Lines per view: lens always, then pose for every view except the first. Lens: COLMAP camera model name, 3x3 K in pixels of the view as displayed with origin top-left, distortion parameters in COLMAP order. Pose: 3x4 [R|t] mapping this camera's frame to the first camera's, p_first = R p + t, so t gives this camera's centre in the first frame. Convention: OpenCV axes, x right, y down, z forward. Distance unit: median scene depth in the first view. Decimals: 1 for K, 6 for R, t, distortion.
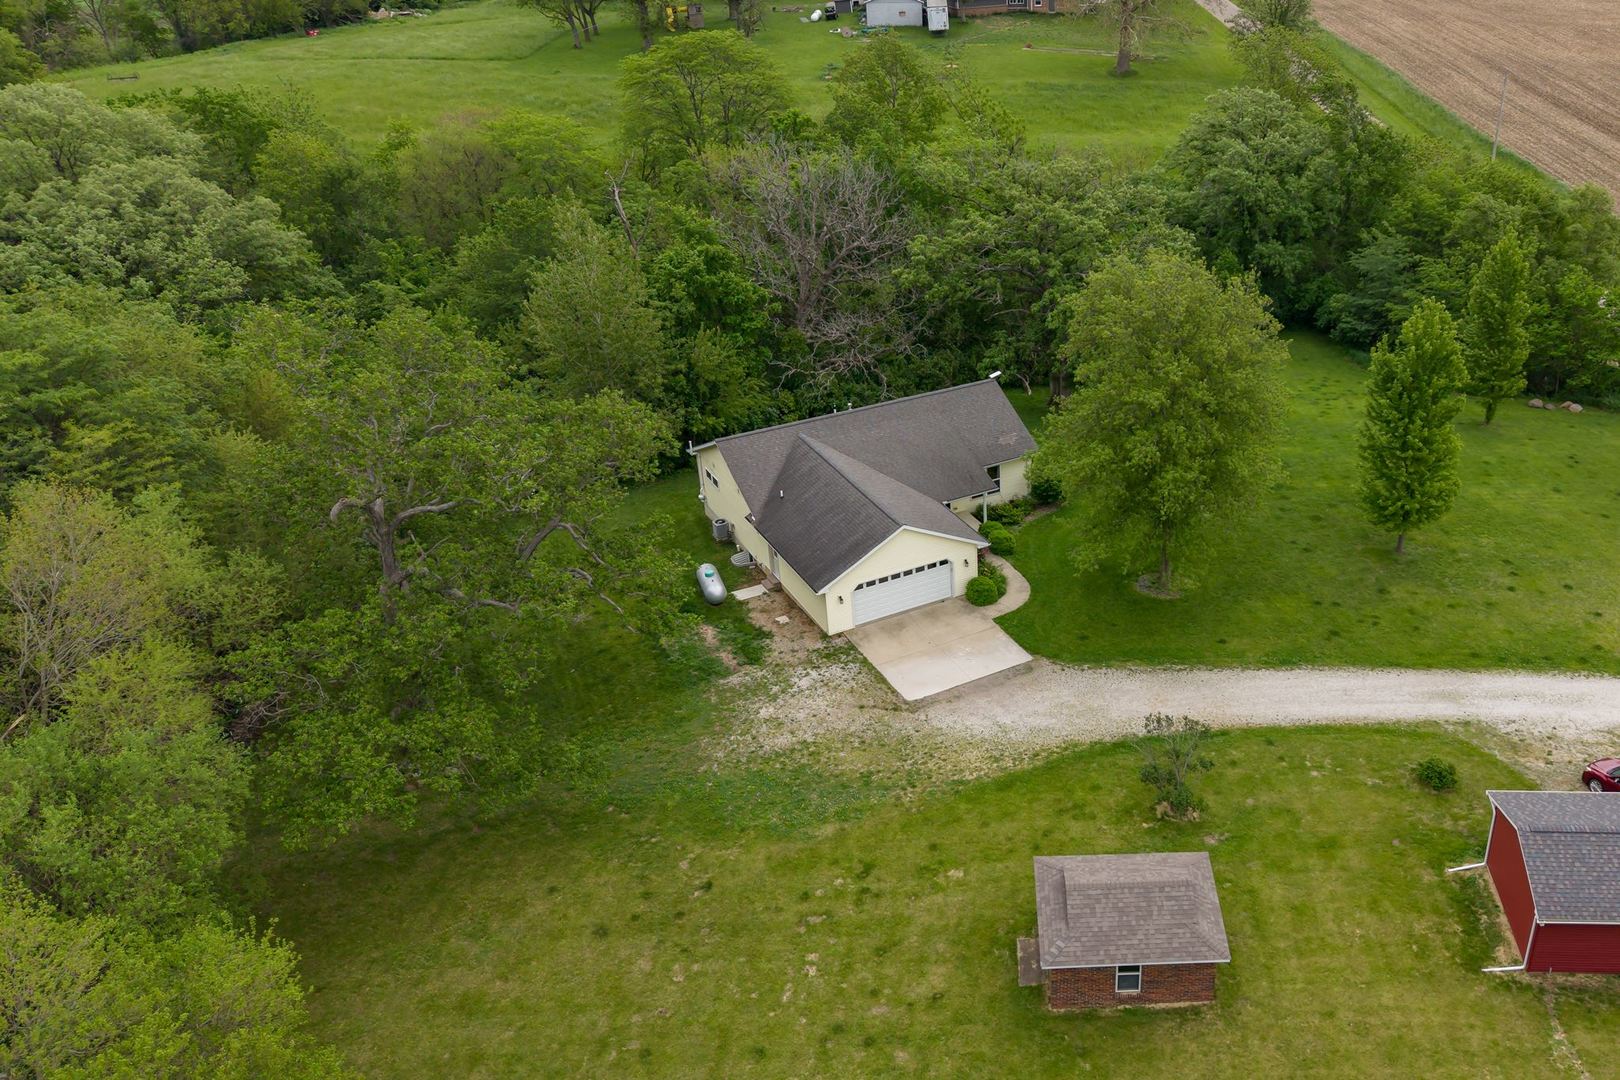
lens RADIAL K [[1395.2, 0, 1048.0], [0, 1395.2, 557.1], [0, 0, 1]] dist [0.056152, -0.070250]
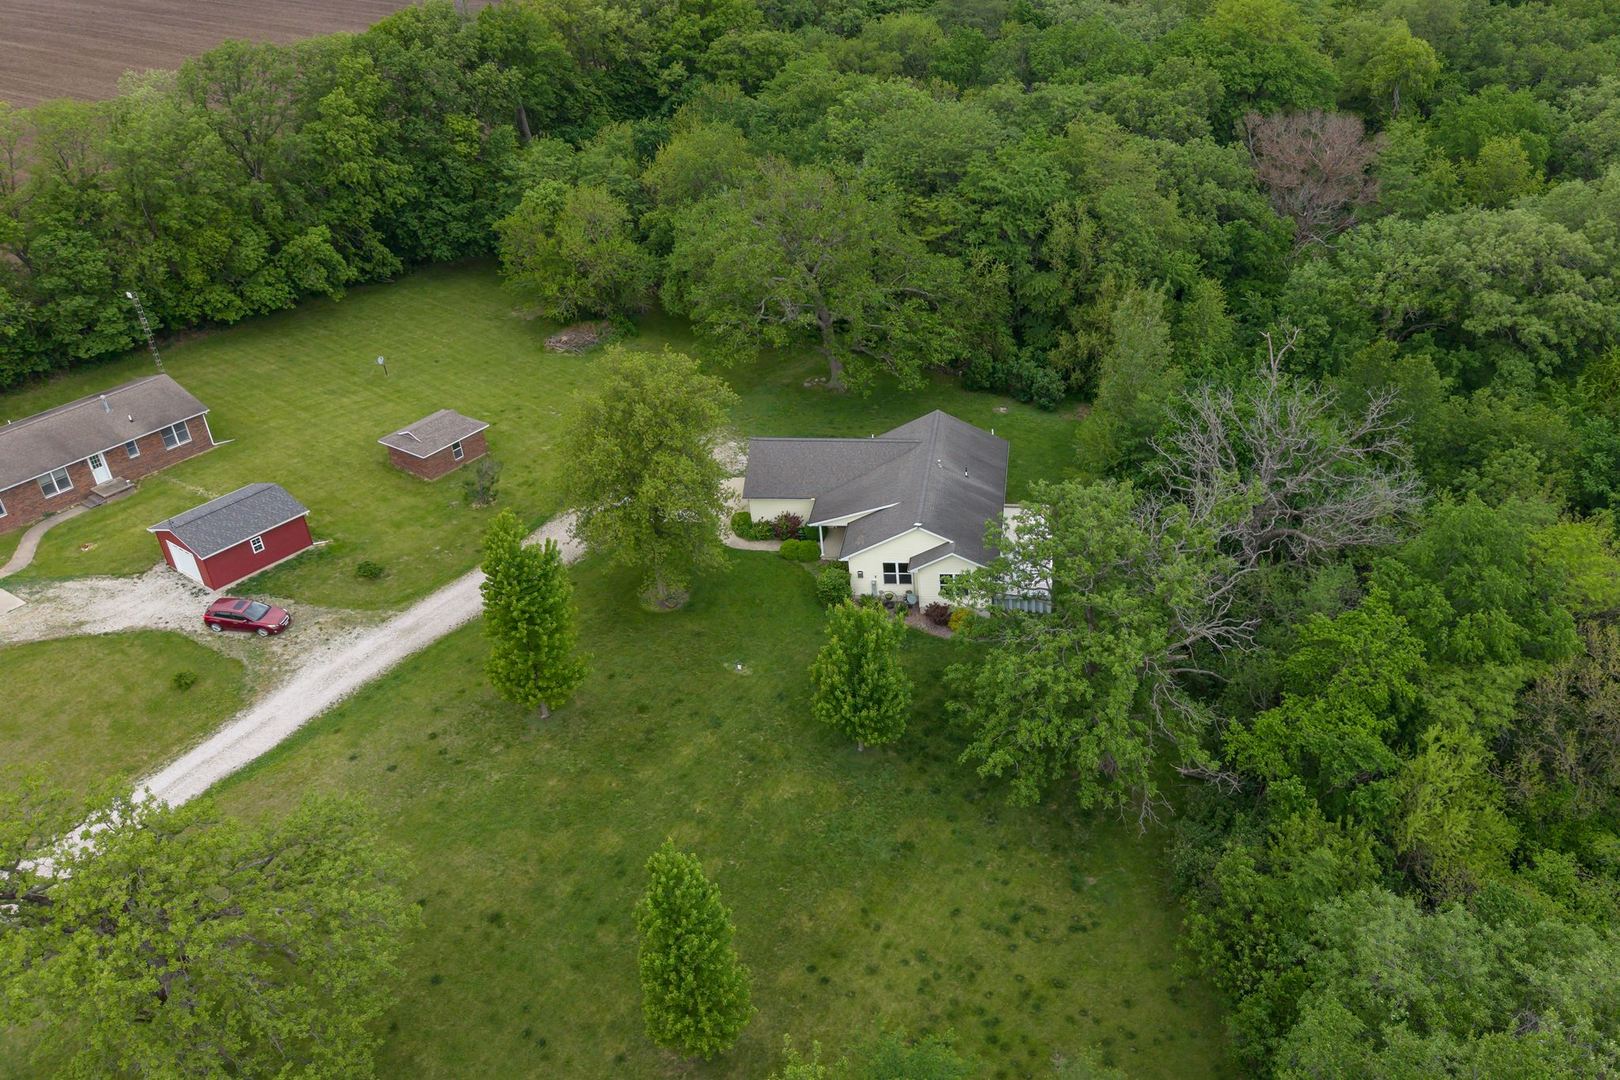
lens RADIAL K [[1397.7, 0, 1048.5], [0, 1397.7, 554.1], [0, 0, 1]] dist [0.026464, -0.029961]
pose [[-0.537343, 0.446731, -0.715328, 0.864624], [-0.415436, 0.597933, 0.685485, -1.122406], [0.733945, 0.665513, -0.135707, 1.518551]]
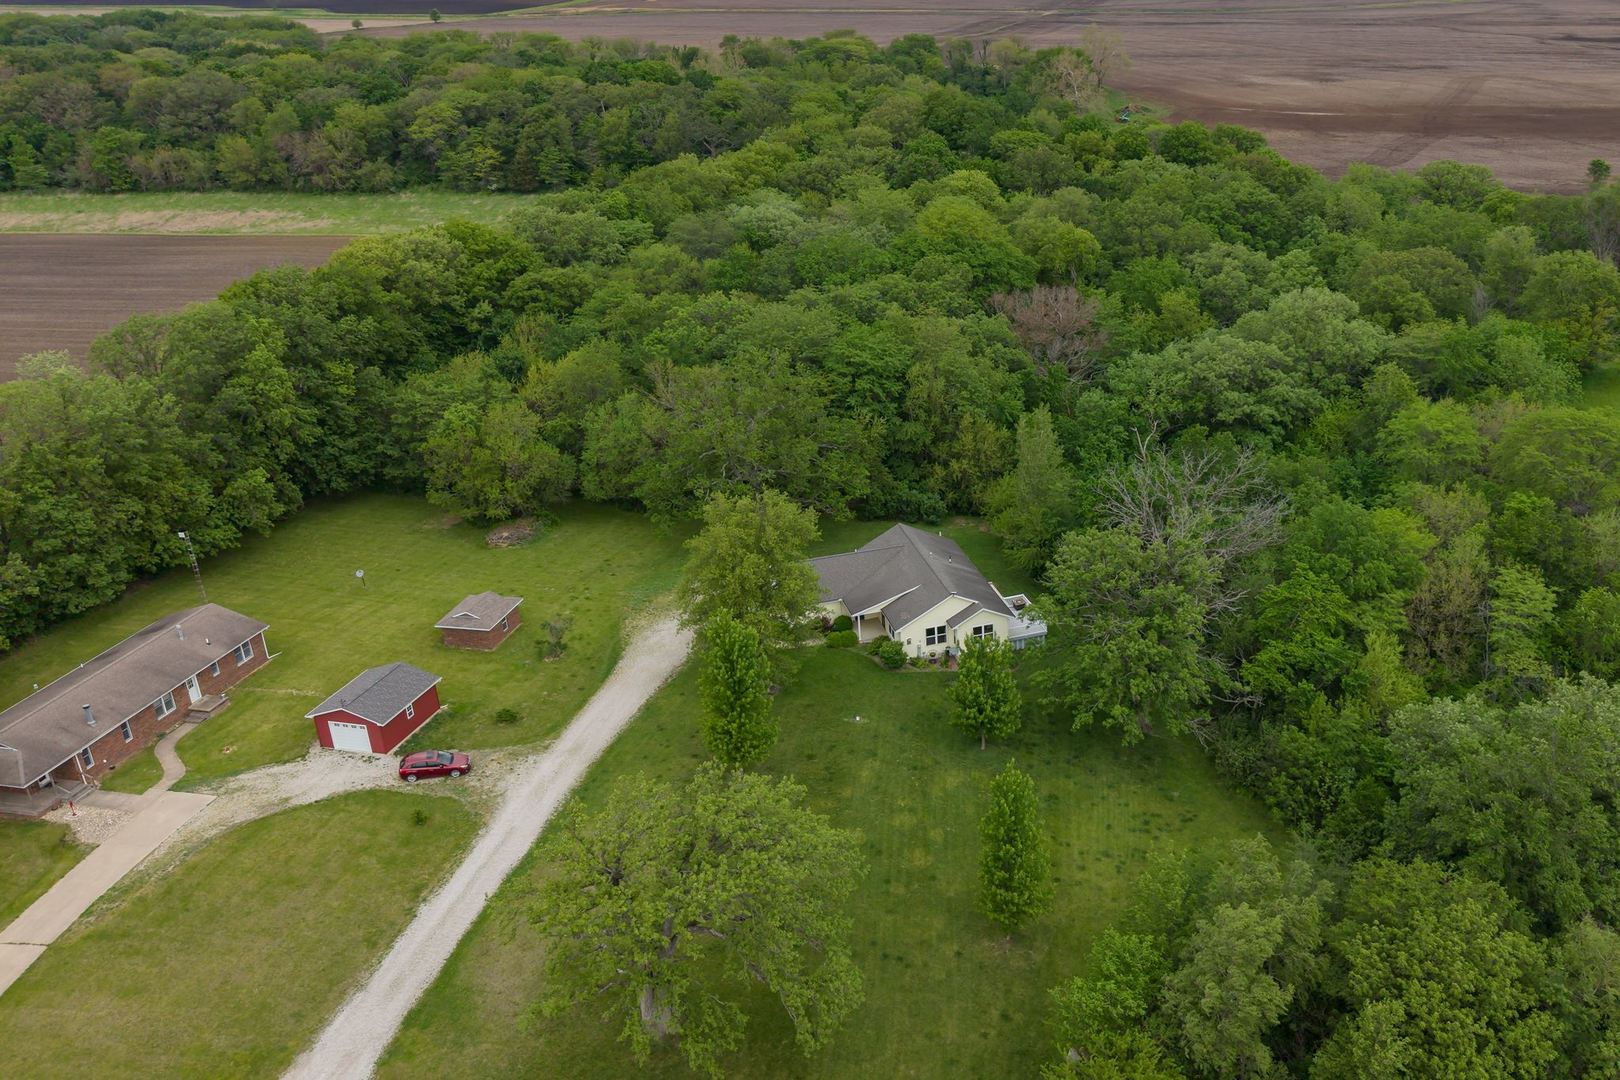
lens RADIAL K [[1397.7, 0, 1048.5], [0, 1397.7, 554.1], [0, 0, 1]] dist [0.026464, -0.029961]
pose [[-0.182319, 0.404240, -0.896298, 1.527092], [-0.475043, 0.761910, 0.440259, -1.051528], [0.860868, 0.506047, 0.053121, 1.207771]]
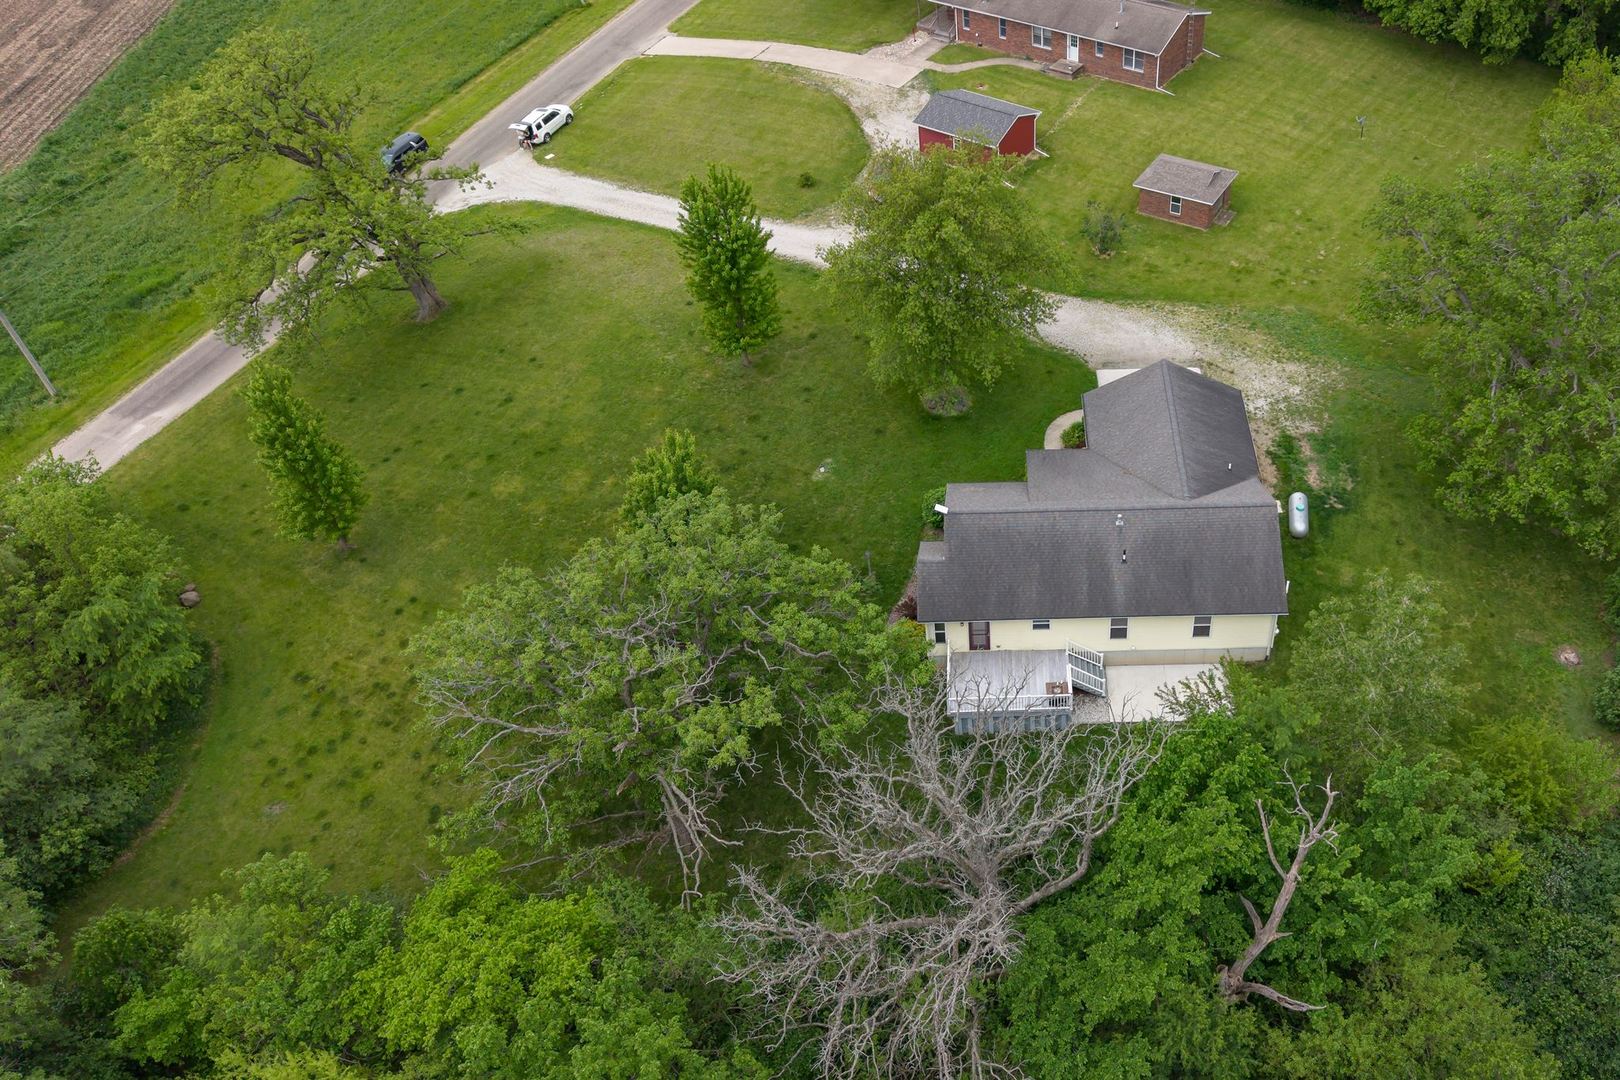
lens RADIAL K [[1395.2, 0, 1048.0], [0, 1395.2, 557.1], [0, 0, 1]] dist [0.056152, -0.070250]
pose [[-0.871201, -0.342539, 0.351676, -0.498960], [0.231431, 0.345197, 0.909549, -1.087300], [-0.432954, 0.873788, -0.221462, 1.452251]]
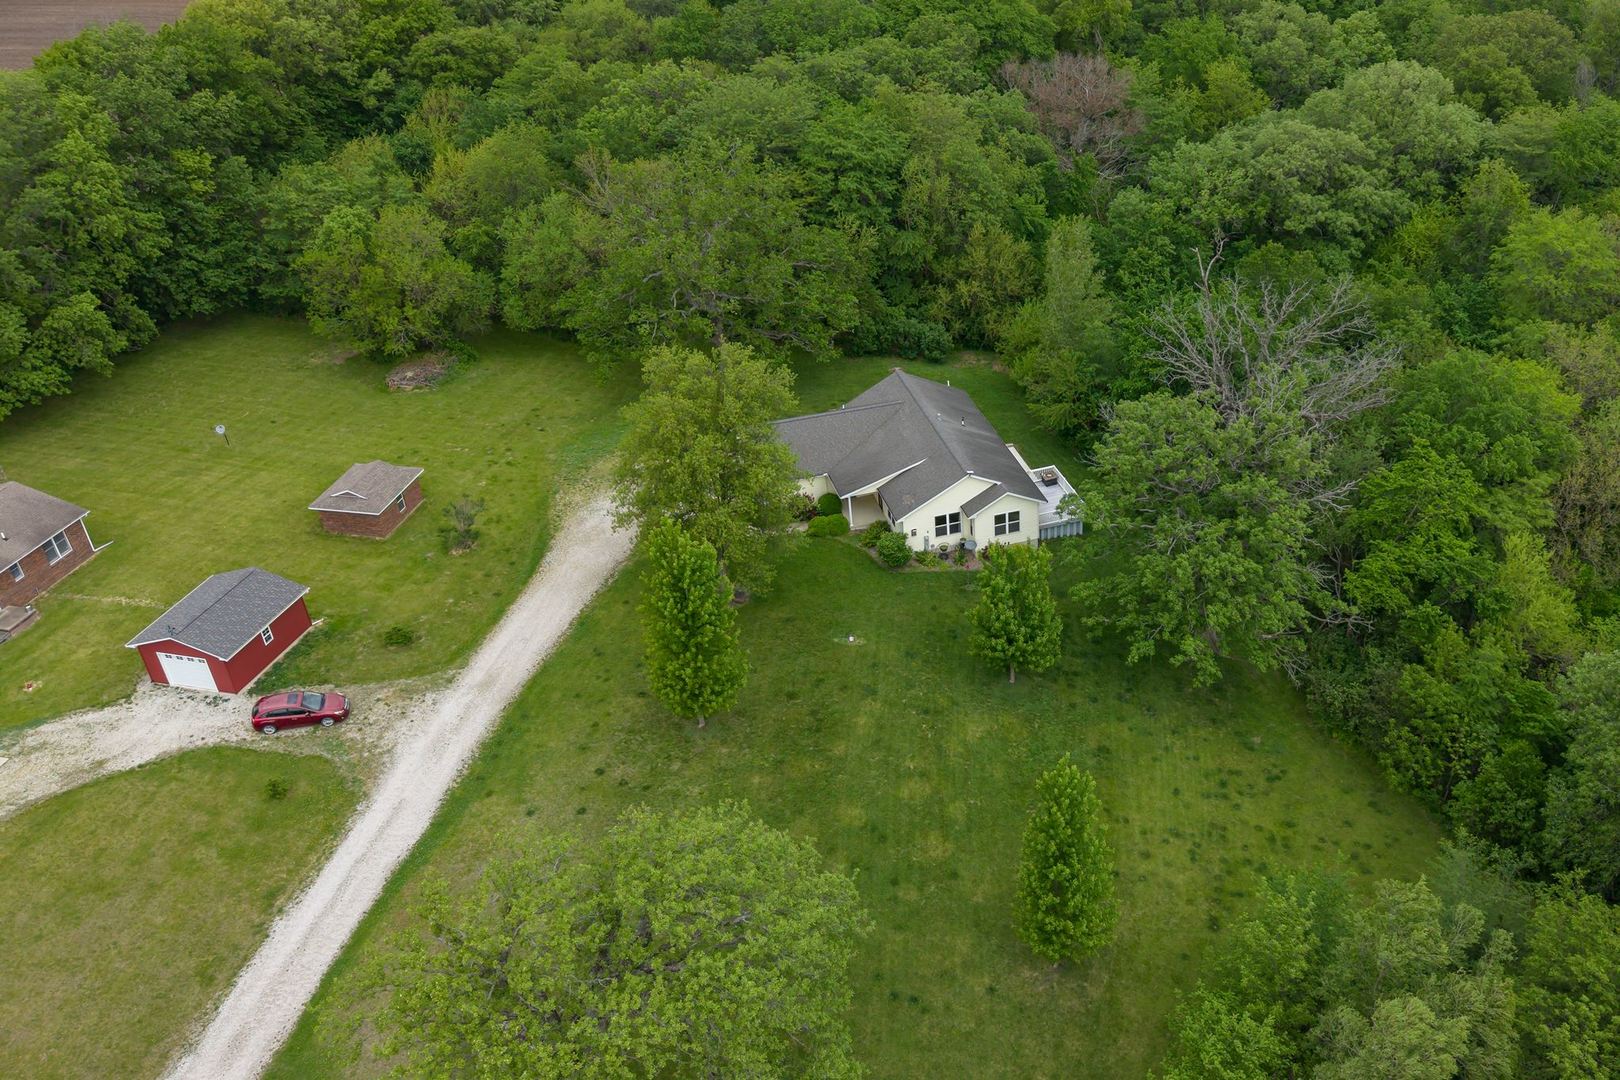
lens RADIAL K [[1397.7, 0, 1048.5], [0, 1397.7, 554.1], [0, 0, 1]] dist [0.026464, -0.029961]
pose [[-0.177507, 0.539515, -0.823052, 1.148099], [-0.483982, 0.680348, 0.550352, -0.920078], [0.856885, 0.496034, 0.140349, 1.134448]]
